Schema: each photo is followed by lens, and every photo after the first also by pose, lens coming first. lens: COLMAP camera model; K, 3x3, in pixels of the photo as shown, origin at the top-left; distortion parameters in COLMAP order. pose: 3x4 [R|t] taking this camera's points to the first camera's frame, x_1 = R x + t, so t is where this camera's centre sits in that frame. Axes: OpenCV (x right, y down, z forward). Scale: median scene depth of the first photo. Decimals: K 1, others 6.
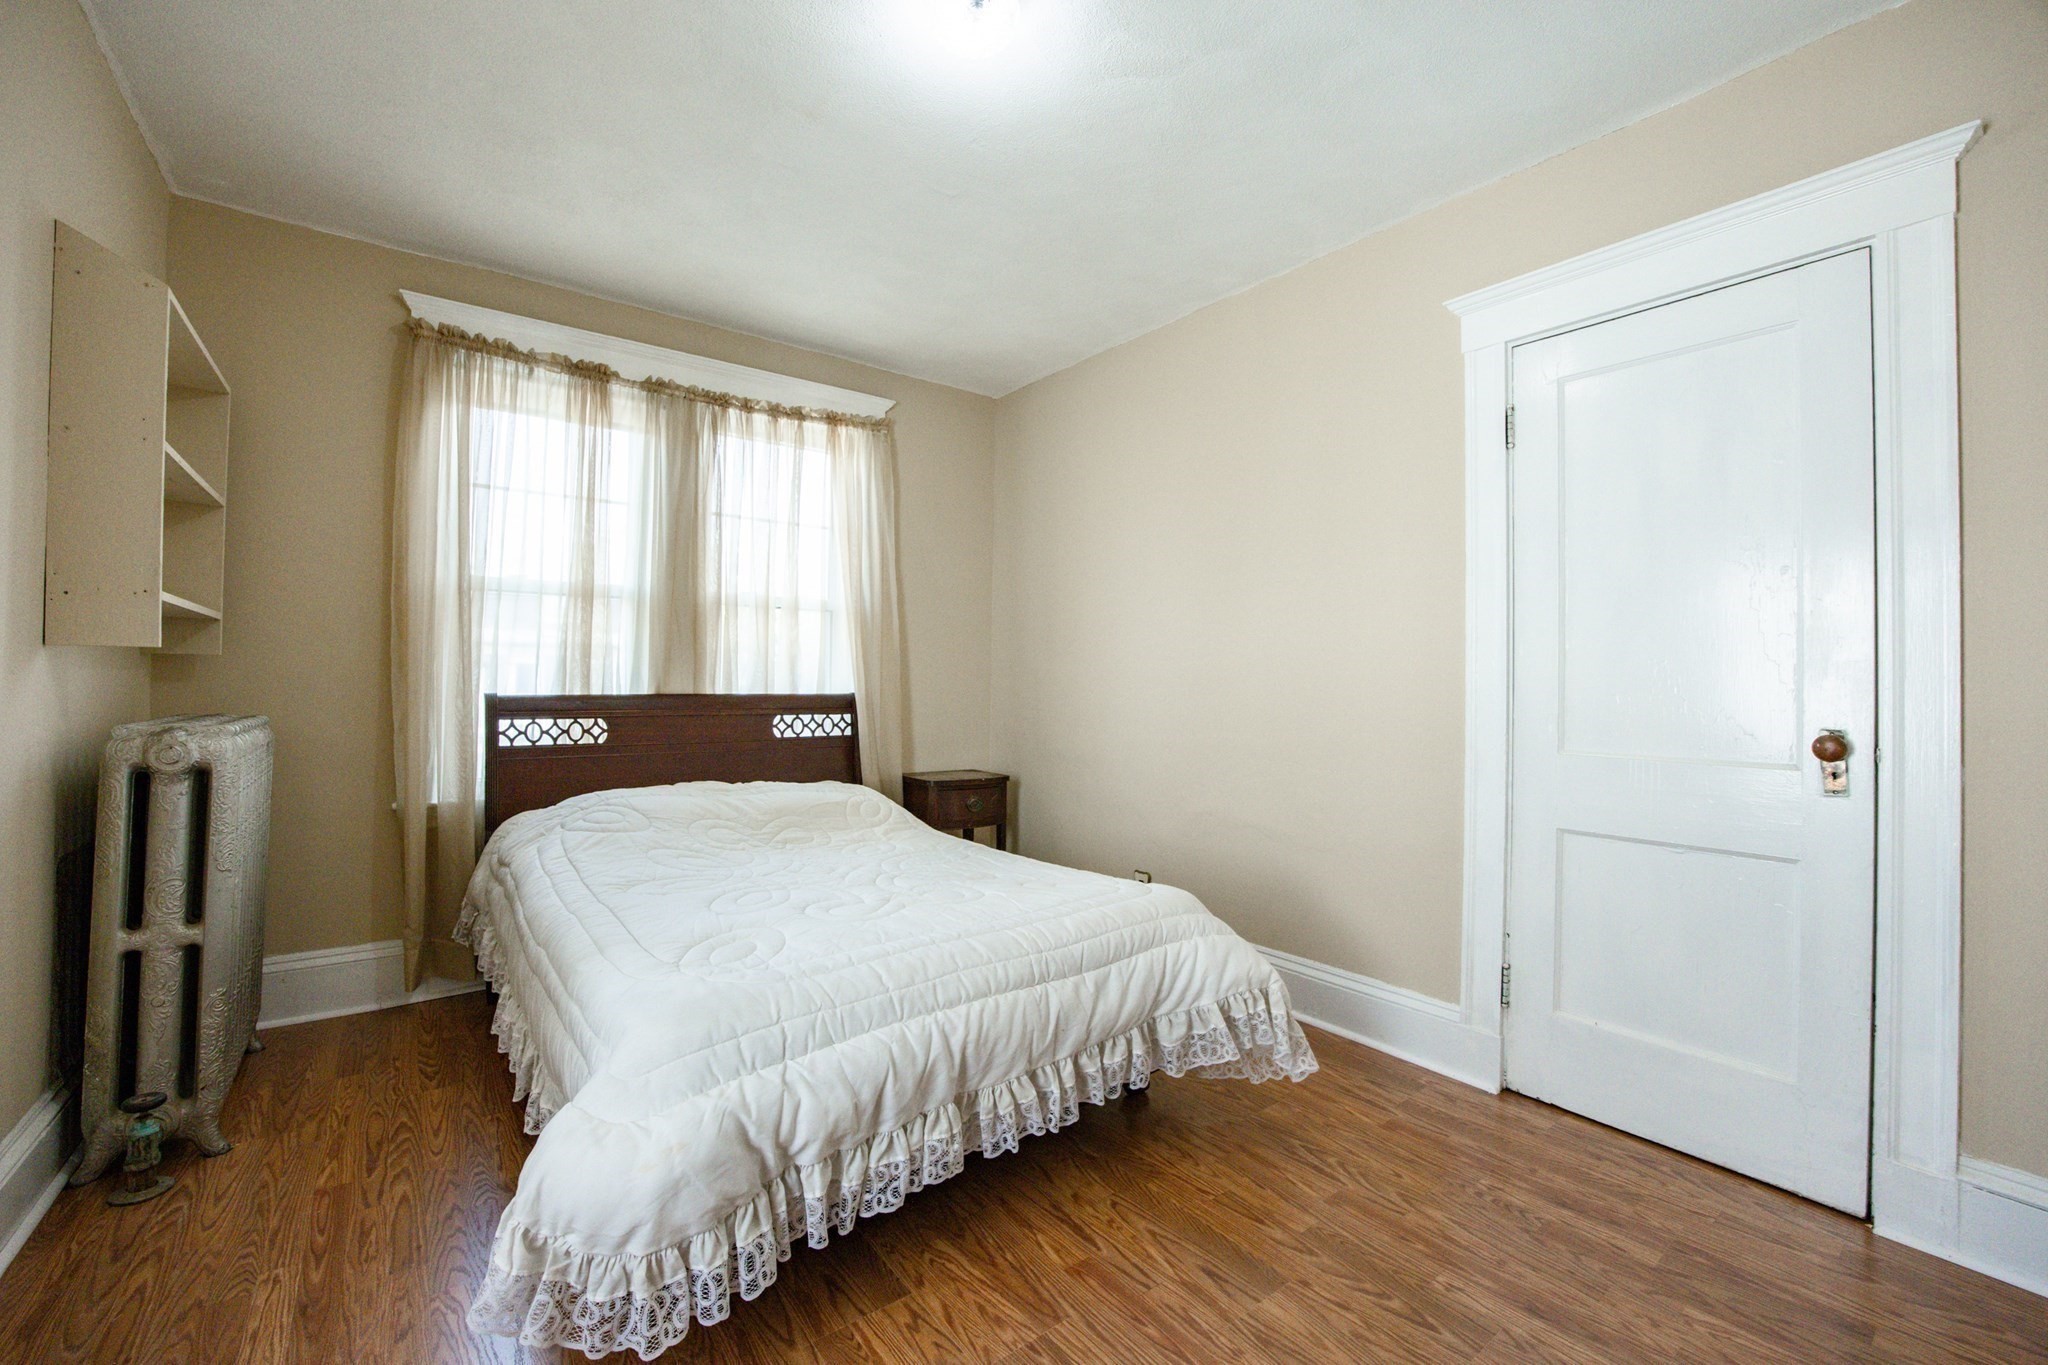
lens RADIAL K [[814.8, 0, 1031.1], [0, 814.8, 678.7], [0, 0, 1]] dist [-0.061984, 0.010845]
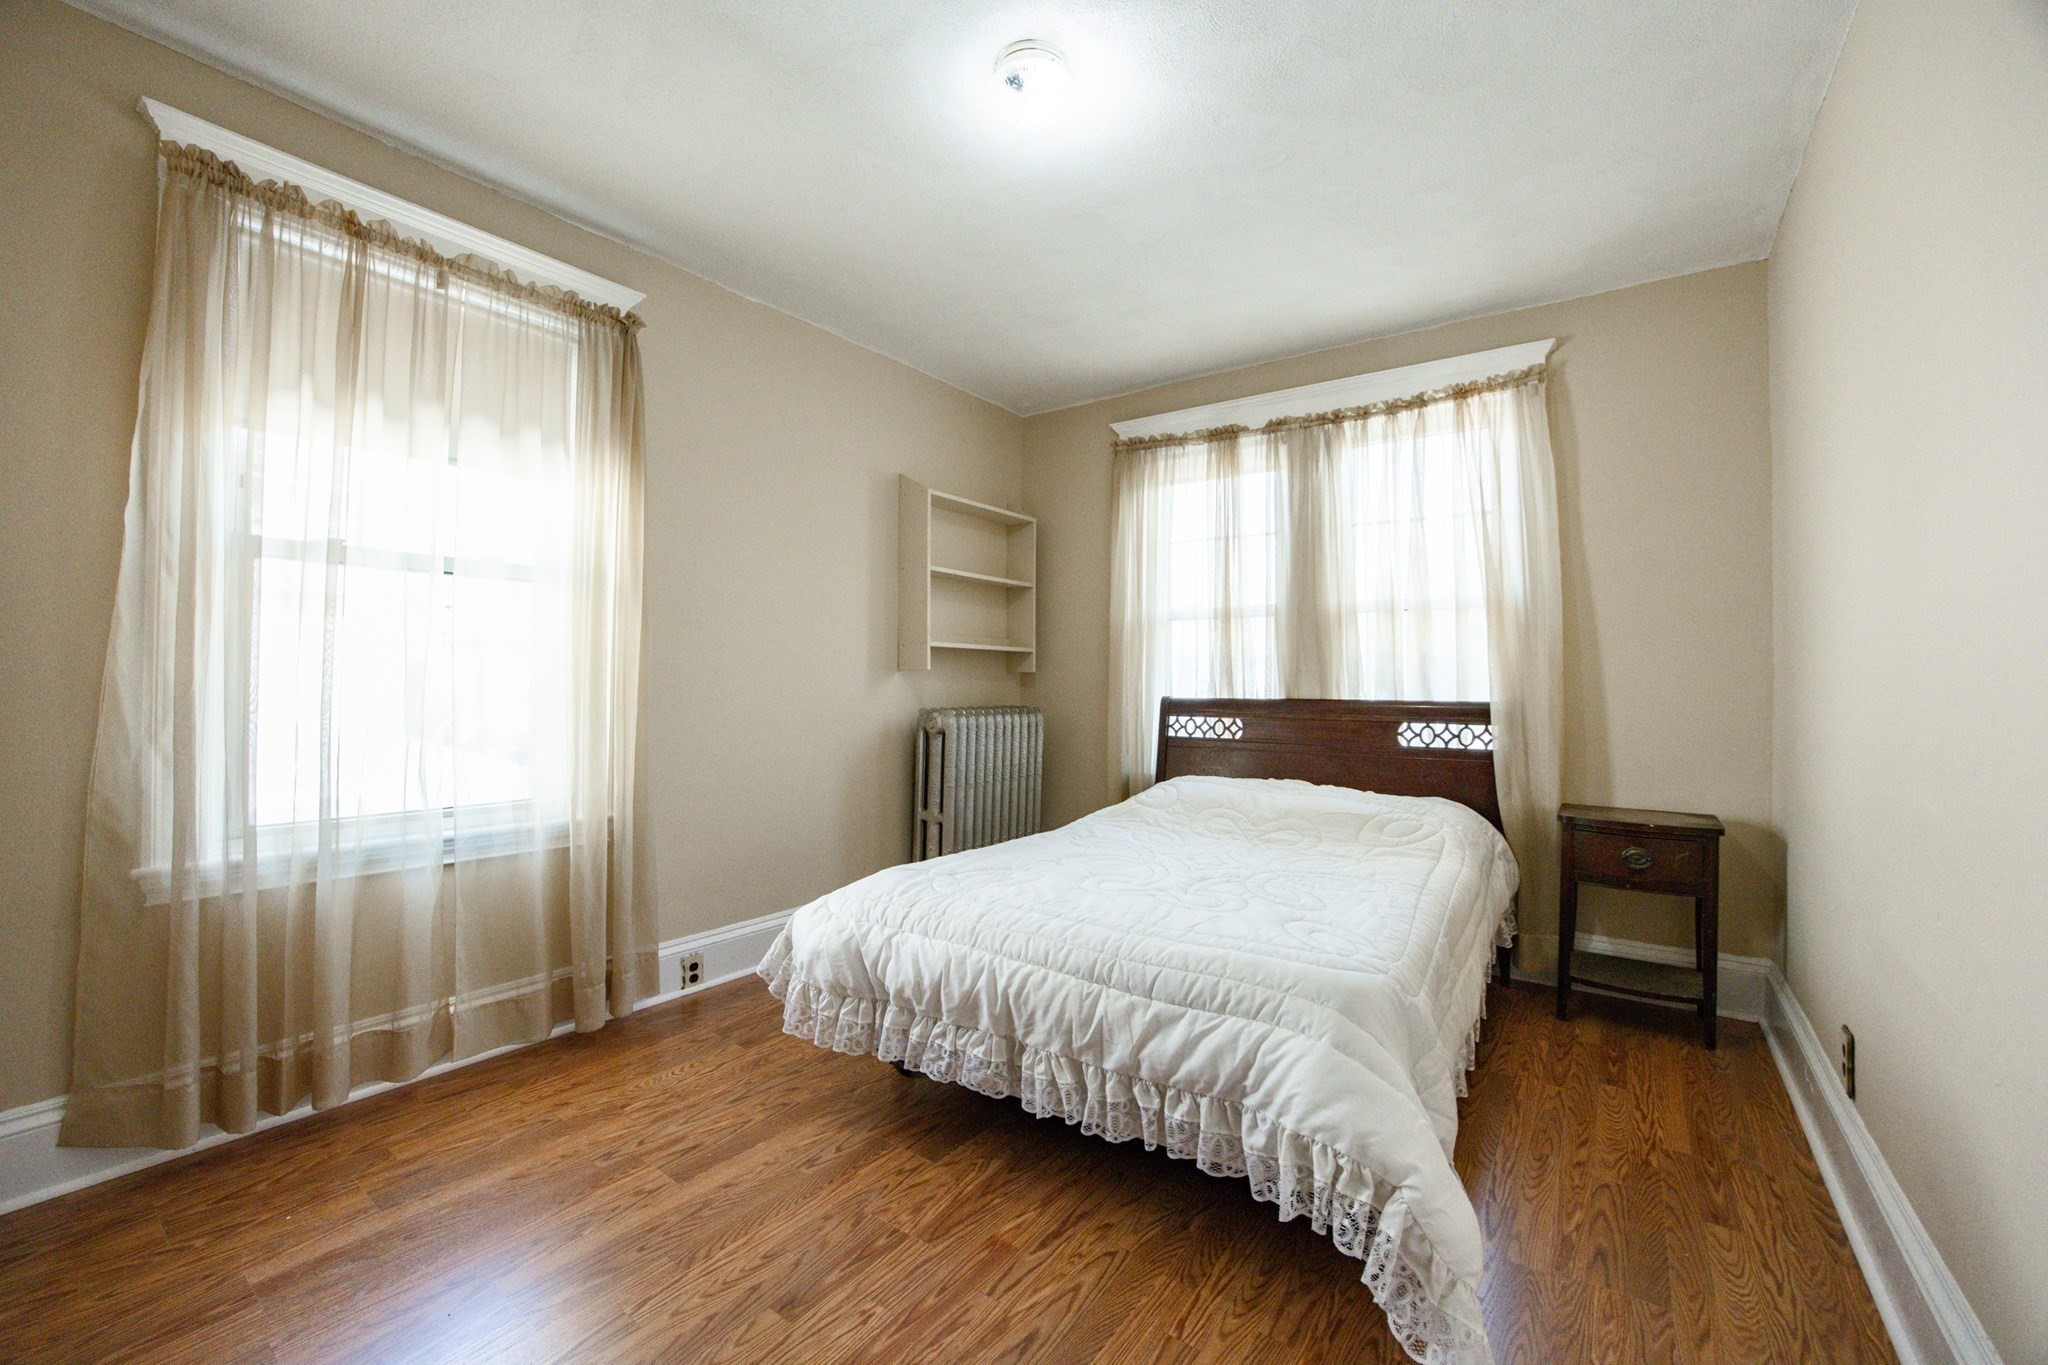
lens RADIAL K [[814.8, 0, 1031.1], [0, 814.8, 678.7], [0, 0, 1]] dist [-0.061984, 0.010845]
pose [[0.293929, -0.010491, -0.955770, 0.537309], [0.001519, 0.999944, -0.010509, 0.002612], [0.955826, 0.001637, 0.293929, 0.347152]]
